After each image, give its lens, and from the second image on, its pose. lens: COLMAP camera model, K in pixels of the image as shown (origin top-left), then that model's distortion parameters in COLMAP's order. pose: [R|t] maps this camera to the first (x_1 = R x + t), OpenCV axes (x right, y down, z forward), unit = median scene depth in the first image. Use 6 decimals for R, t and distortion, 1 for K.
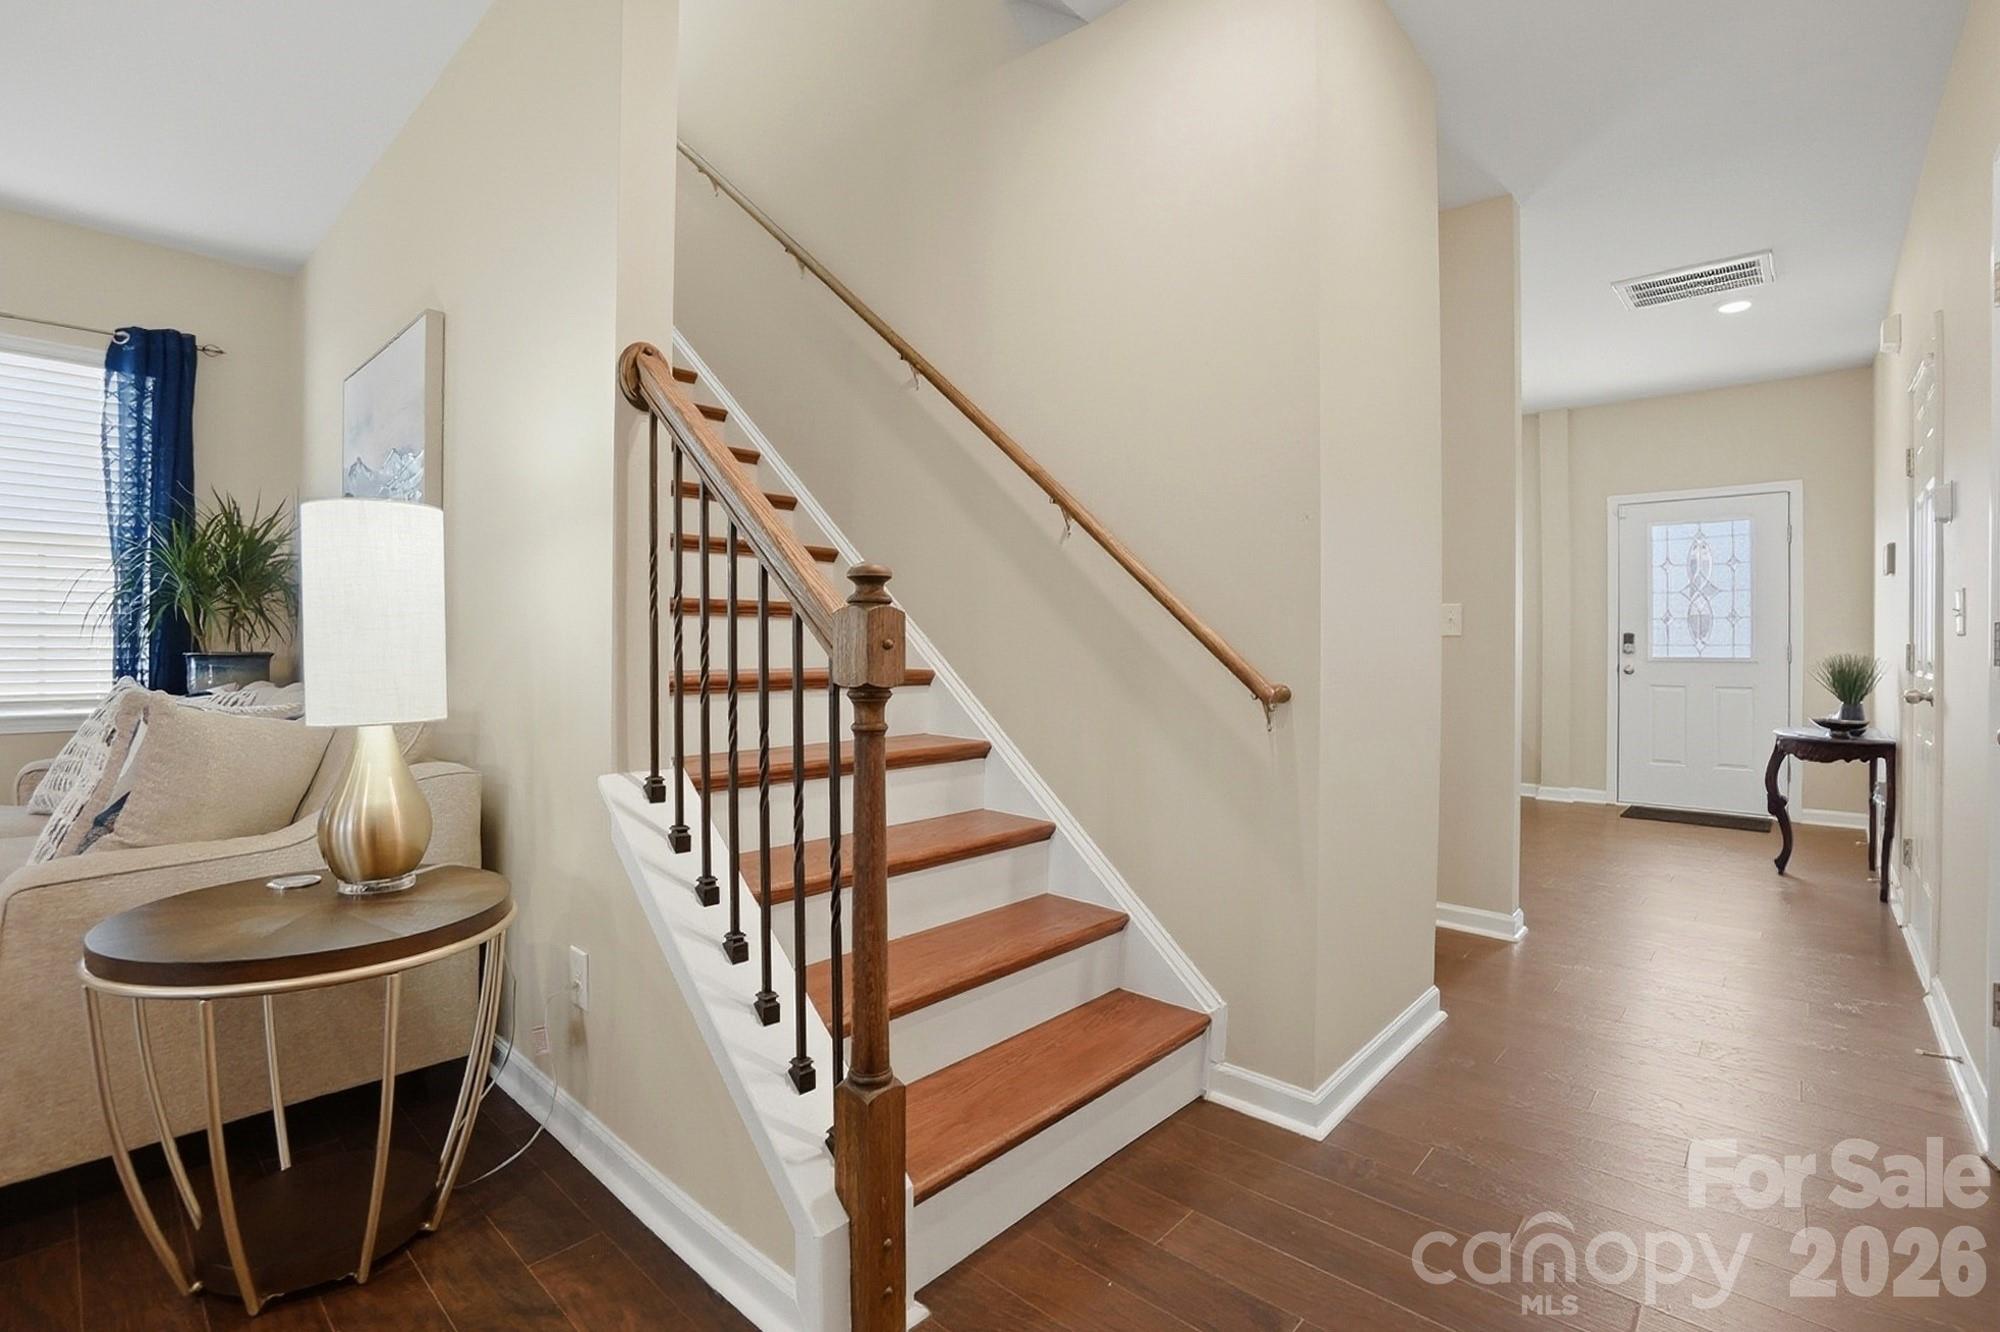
lens RADIAL K [[893.4, 0, 1001.8], [0, 893.4, 652.6], [0, 0, 1]] dist [-0.054560, 0.015807]
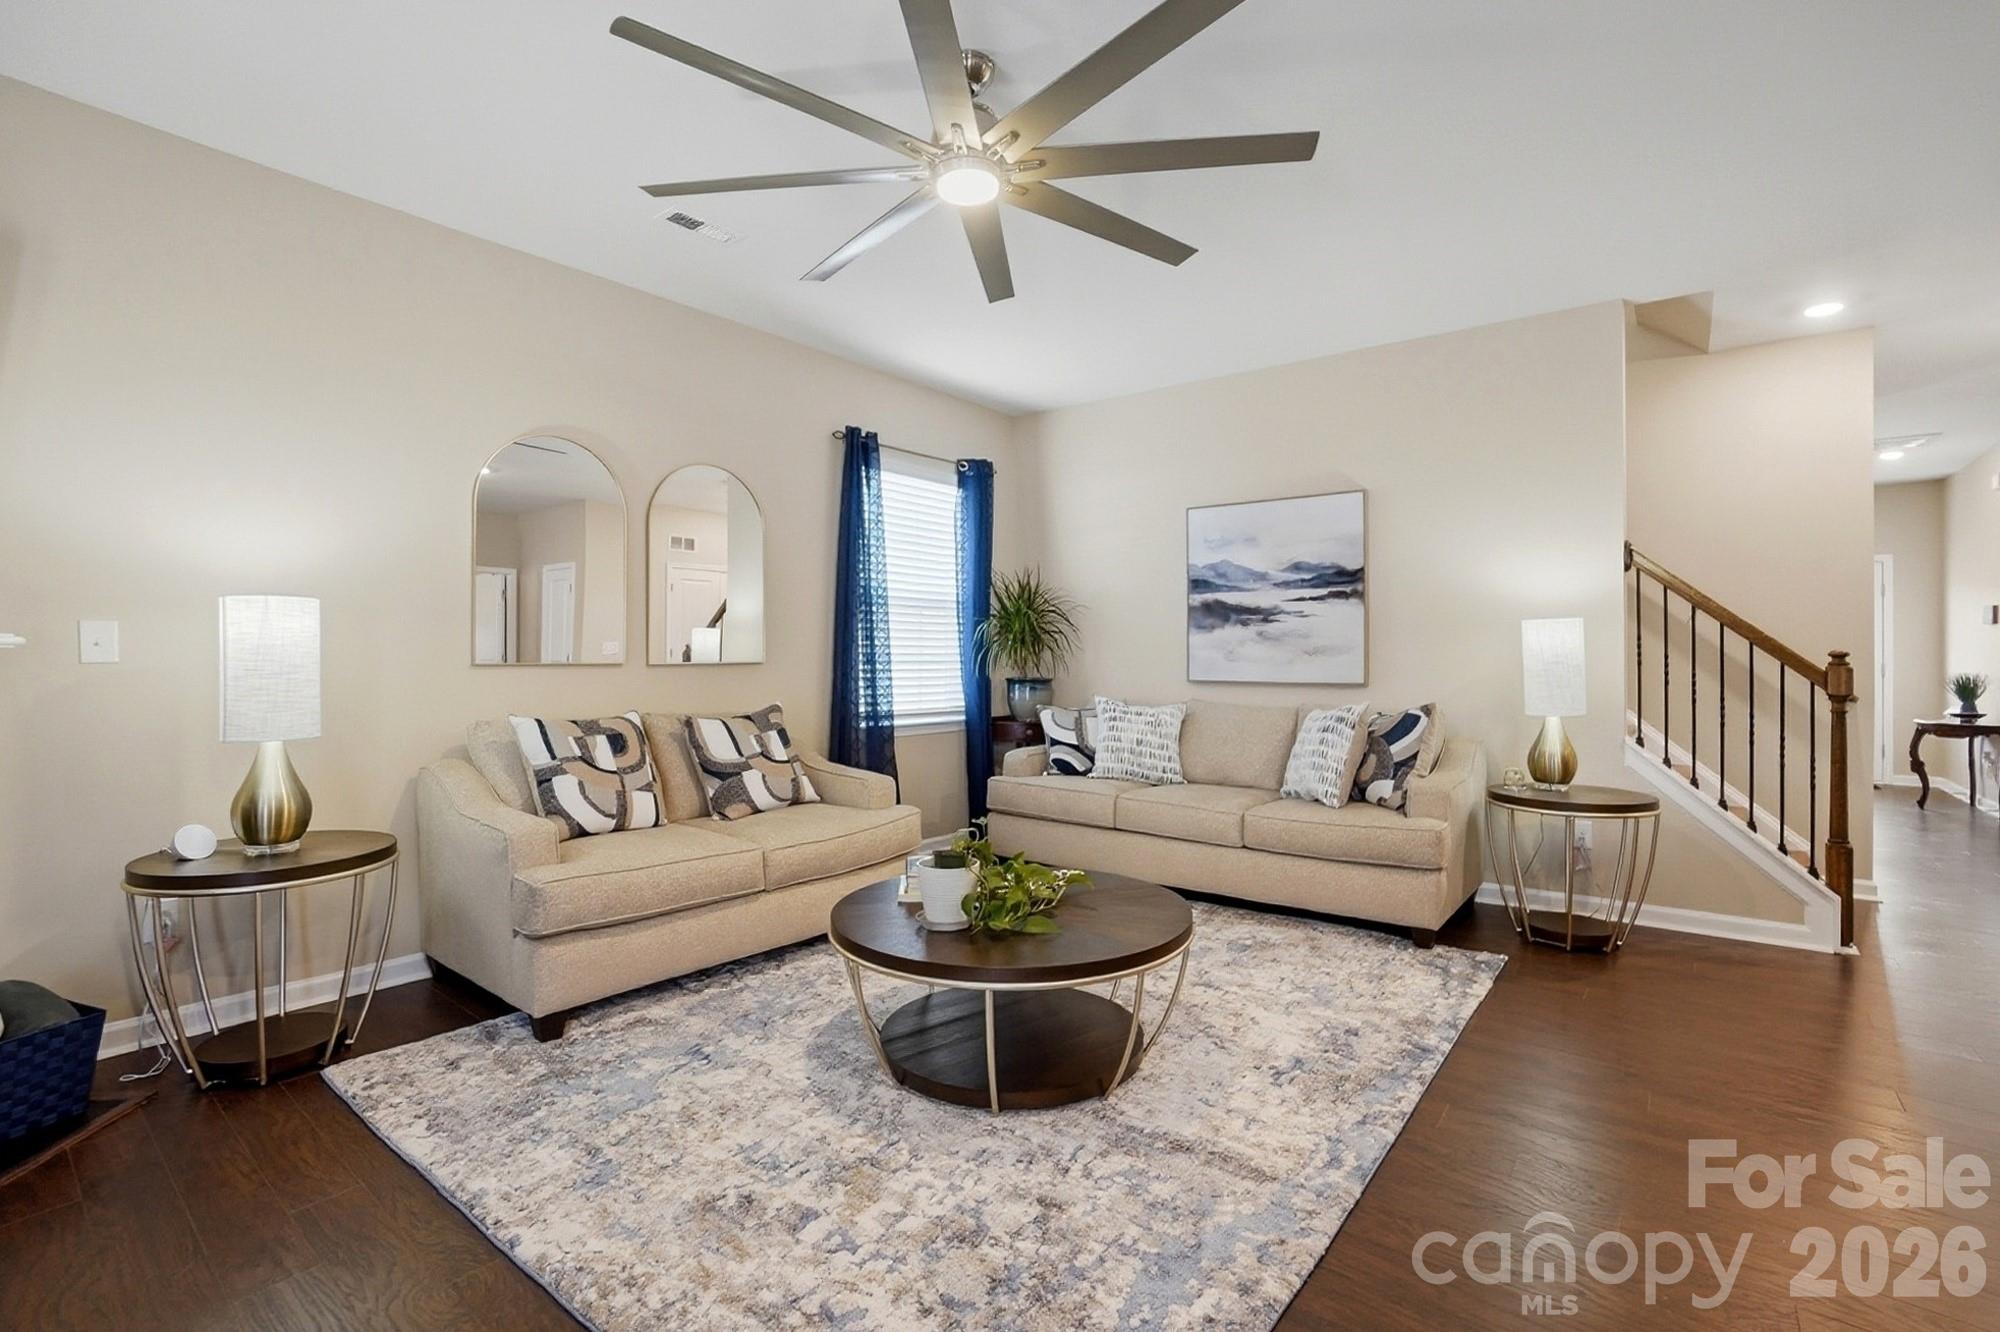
lens RADIAL K [[893.4, 0, 1000.9], [0, 893.4, 658.1], [0, 0, 1]] dist [-0.054560, 0.015807]
pose [[0.997075, -0.004757, 0.076285, -1.076965], [0.005226, 0.999969, -0.005951, -0.026861], [-0.076255, 0.006332, 0.997068, -0.529924]]
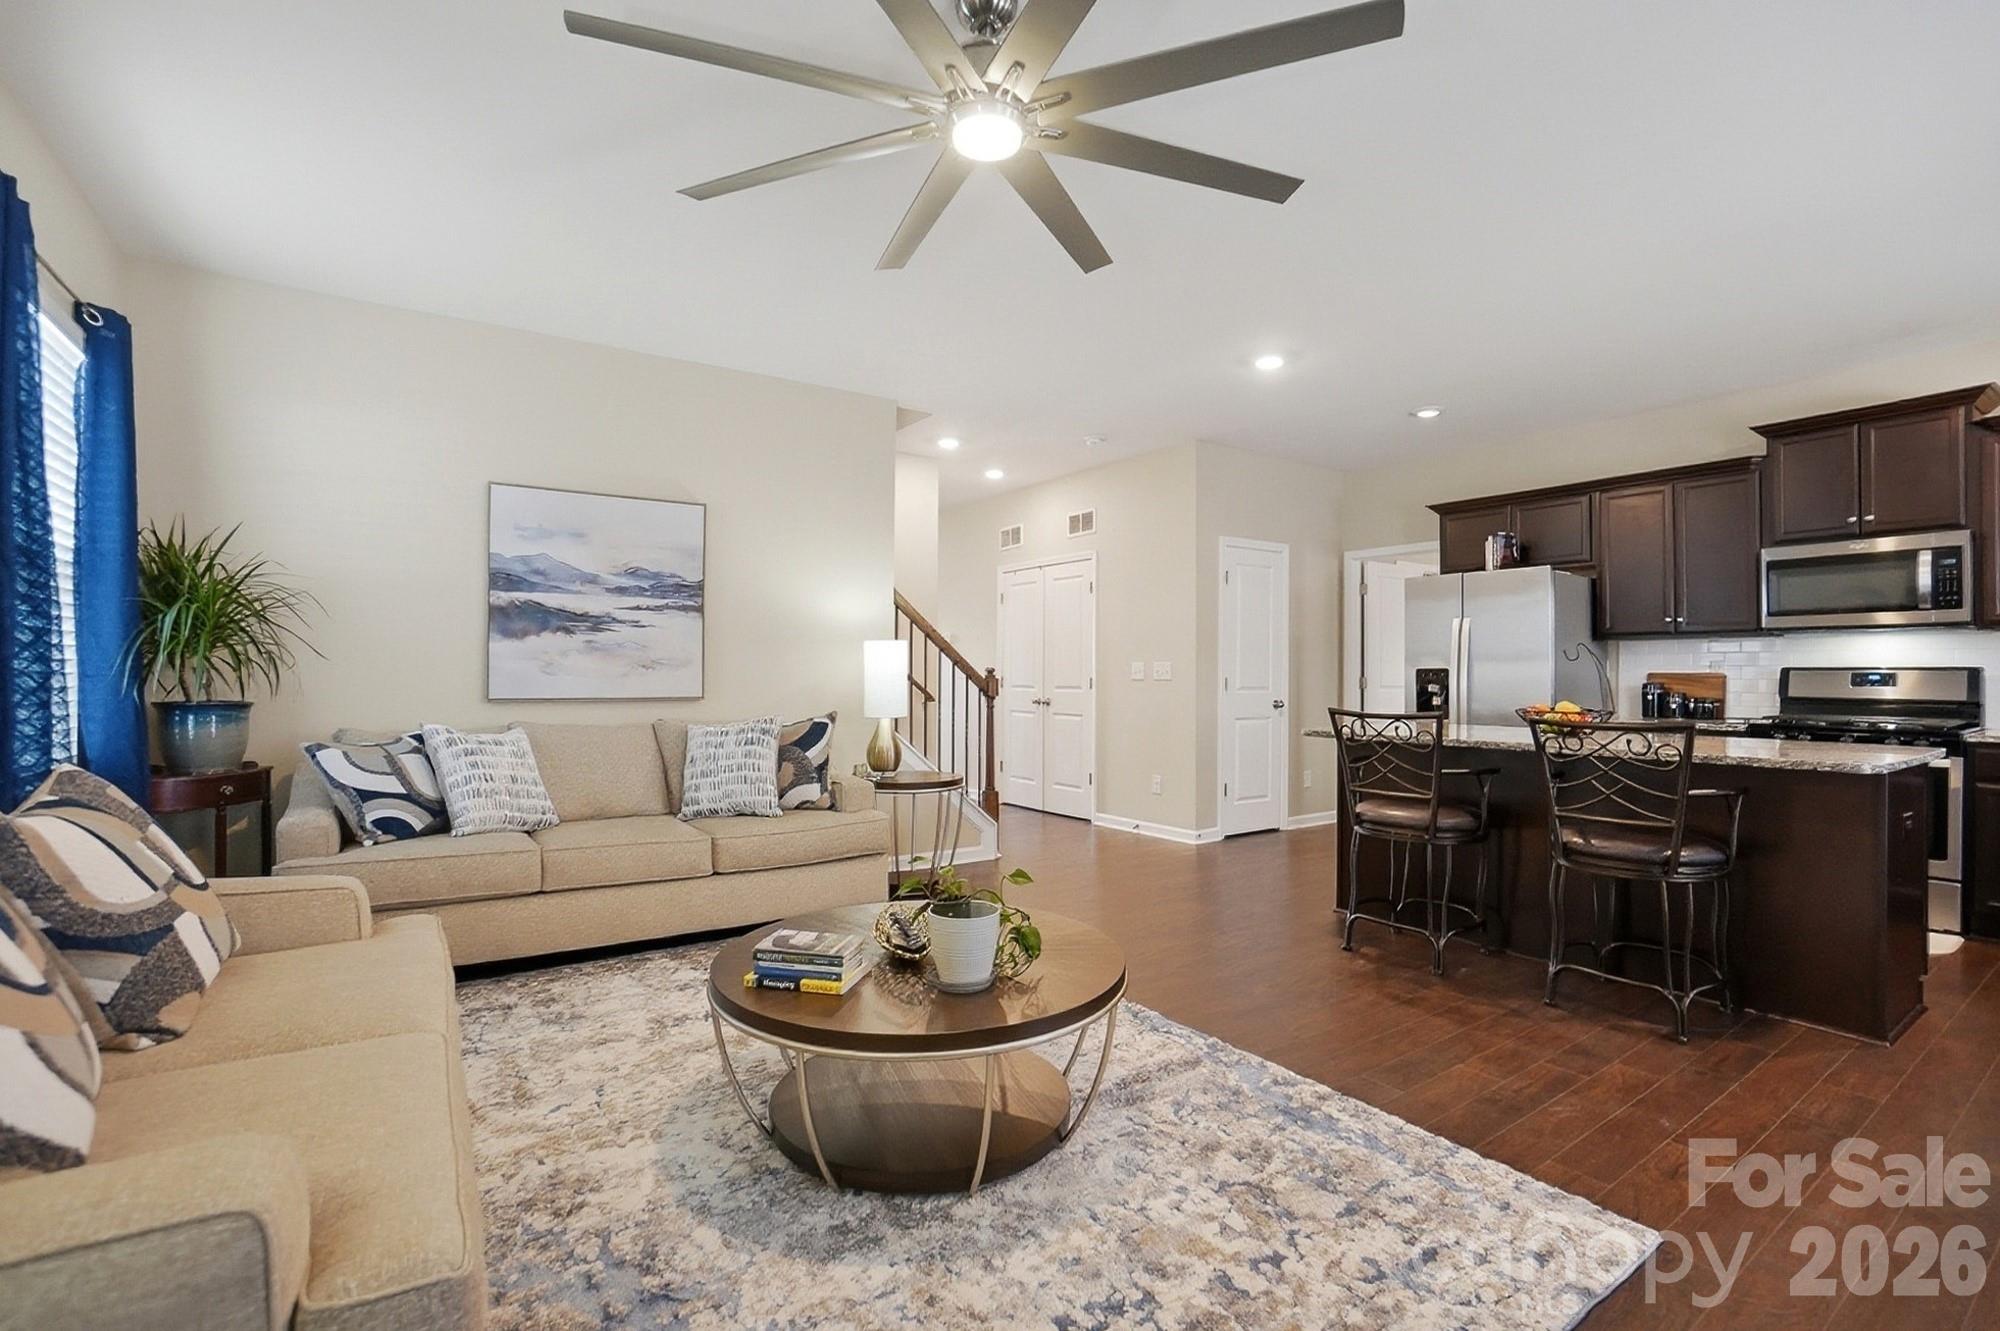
lens RADIAL K [[893.4, 0, 1005.7], [0, 893.4, 669.1], [0, 0, 1]] dist [-0.054560, 0.015807]
pose [[0.217174, 0.003478, 0.976127, -1.616051], [0.002972, 0.999987, -0.004224, -0.029085], [-0.976128, 0.003819, 0.217161, -0.011390]]
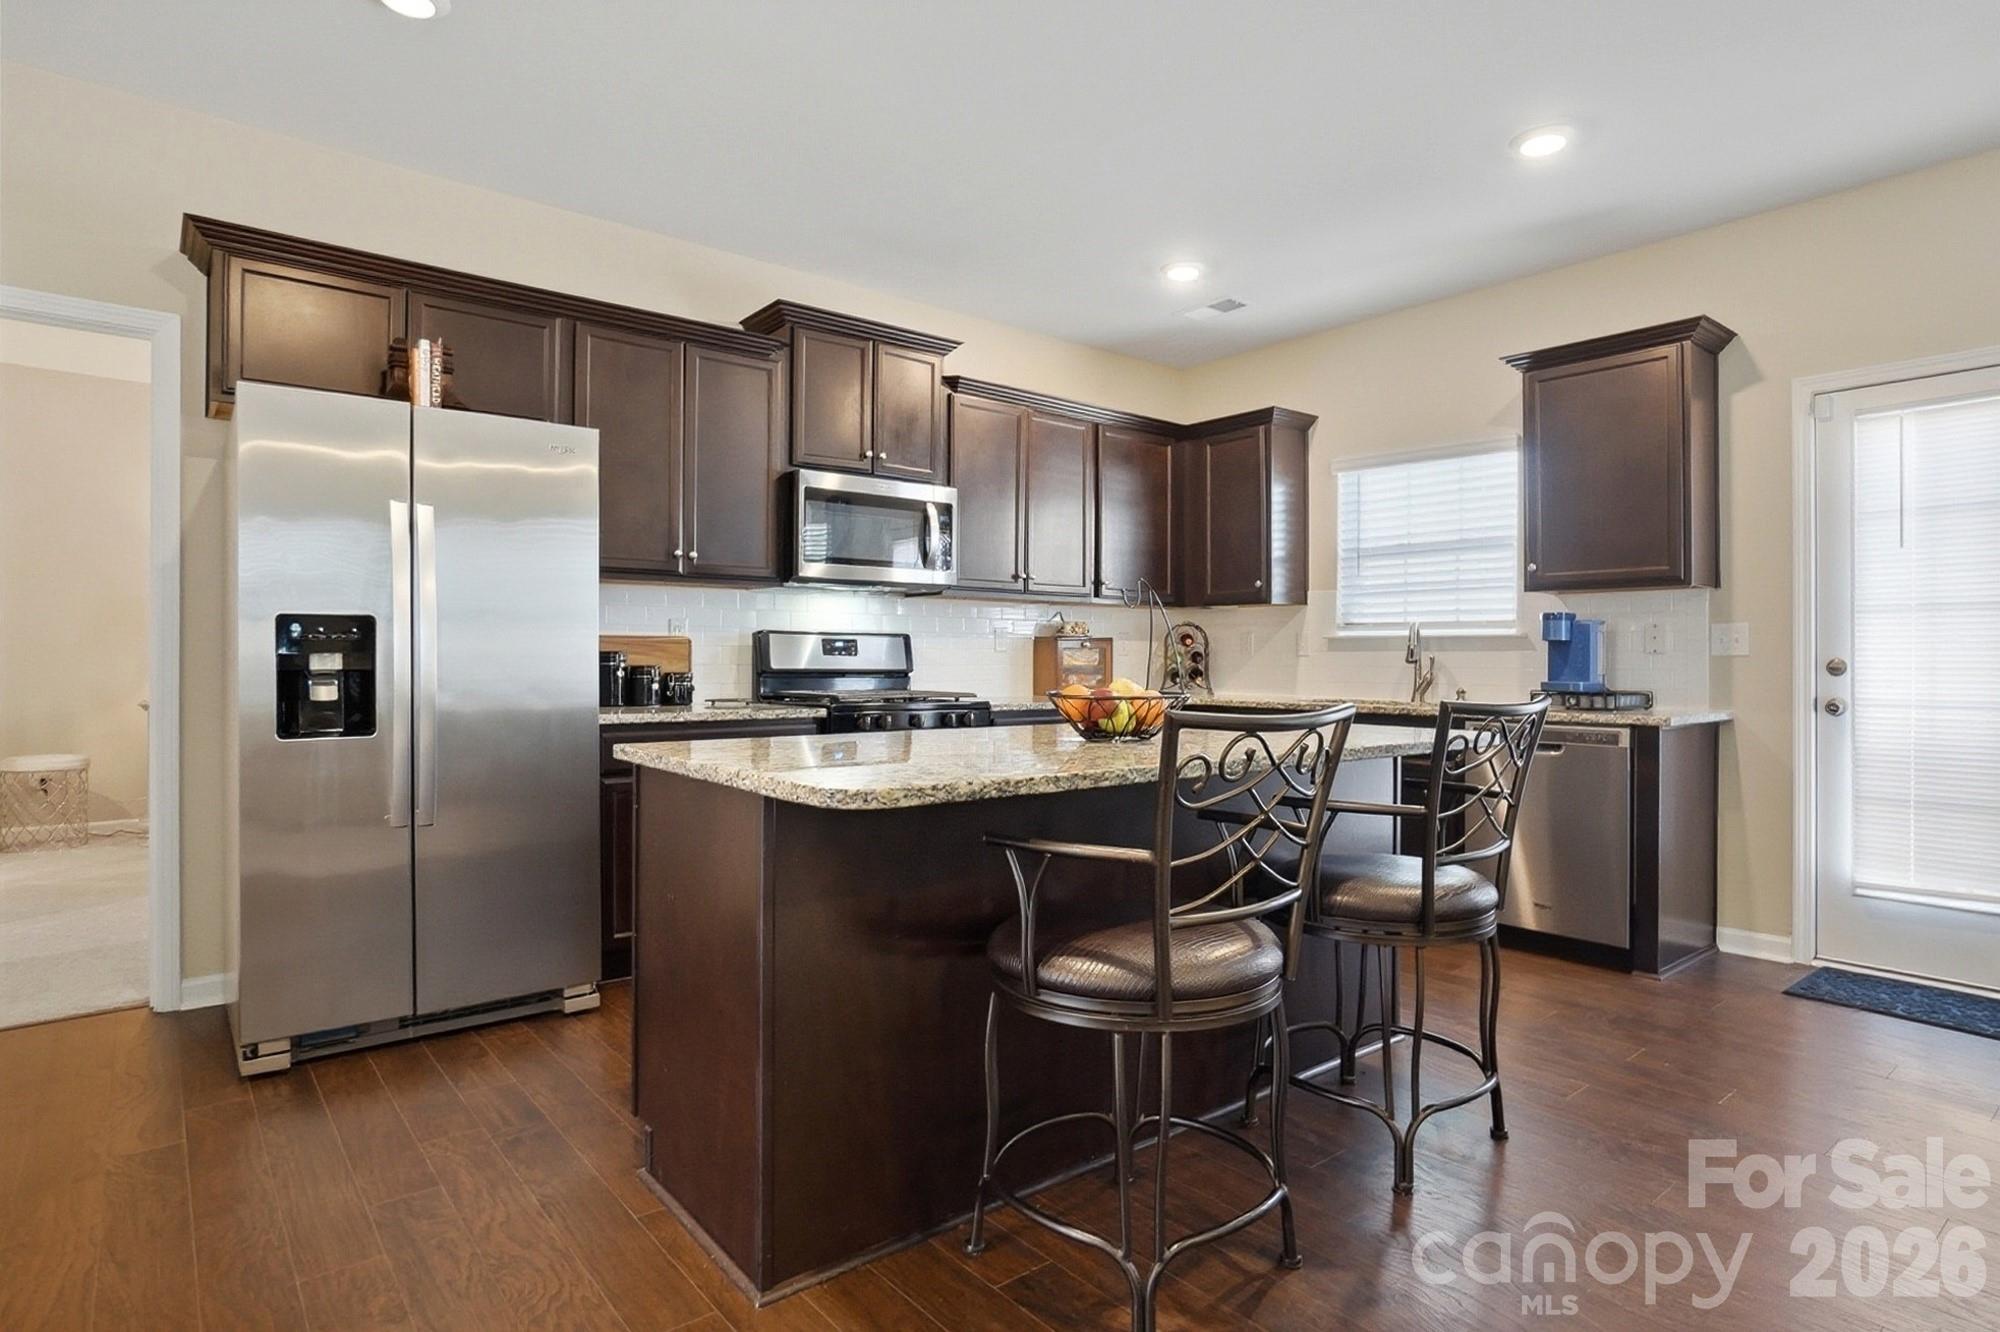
lens RADIAL K [[1048.3, 0, 1011.4], [0, 1048.3, 657.1], [0, 0, 1]] dist [-0.022787, 0.000341]
pose [[-0.990494, -0.007762, 0.137338, -0.531931], [-0.007059, 0.999959, 0.005603, -0.011816], [-0.137376, 0.004580, -0.990508, 0.266332]]
